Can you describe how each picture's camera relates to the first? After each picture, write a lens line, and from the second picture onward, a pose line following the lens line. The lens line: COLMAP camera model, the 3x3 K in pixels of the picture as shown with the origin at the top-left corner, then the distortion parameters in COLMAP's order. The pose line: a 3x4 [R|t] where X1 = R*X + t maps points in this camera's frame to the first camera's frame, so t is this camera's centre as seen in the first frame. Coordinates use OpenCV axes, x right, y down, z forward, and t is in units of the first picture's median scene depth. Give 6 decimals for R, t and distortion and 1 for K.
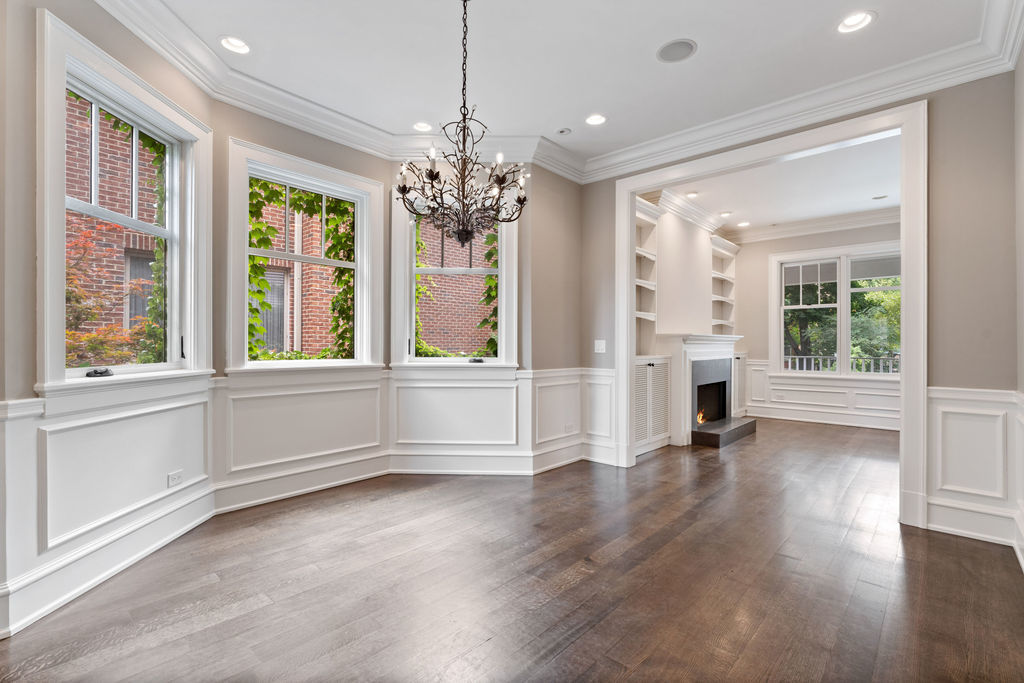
lens RADIAL K [[467.0, 0, 509.2], [0, 467.0, 348.0], [0, 0, 1]] dist [-0.015131, -0.001211]
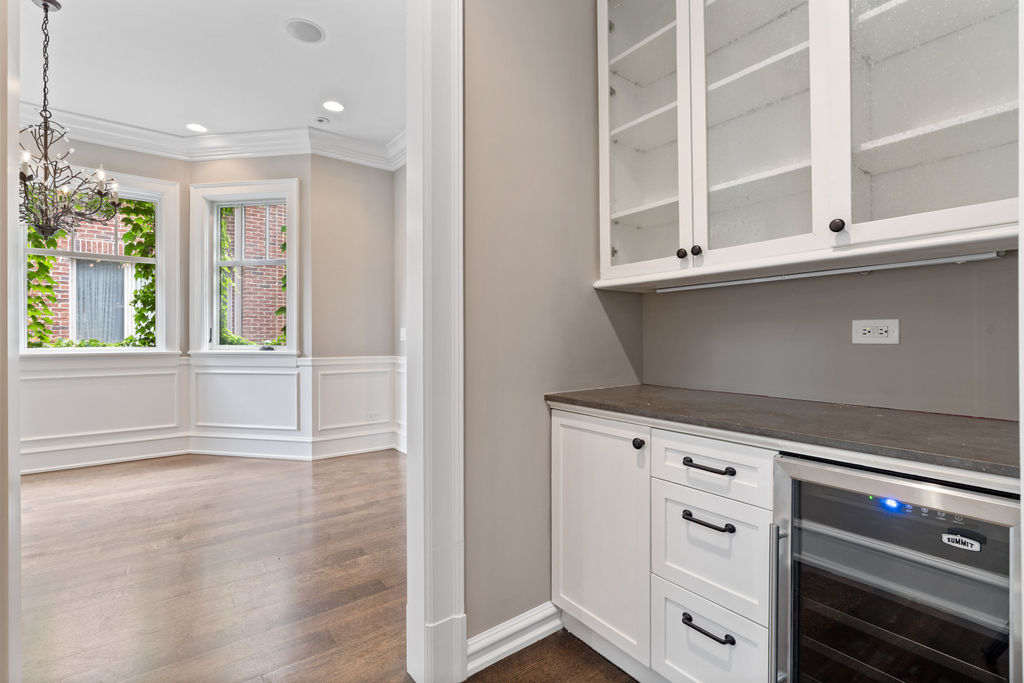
lens RADIAL K [[467.0, 0, 507.2], [0, 467.0, 344.5], [0, 0, 1]] dist [-0.015131, -0.001211]
pose [[0.986623, -0.002188, -0.163006, 0.637723], [0.003493, 0.999964, 0.007717, 0.012656], [0.162984, -0.008183, 0.986595, 0.067706]]
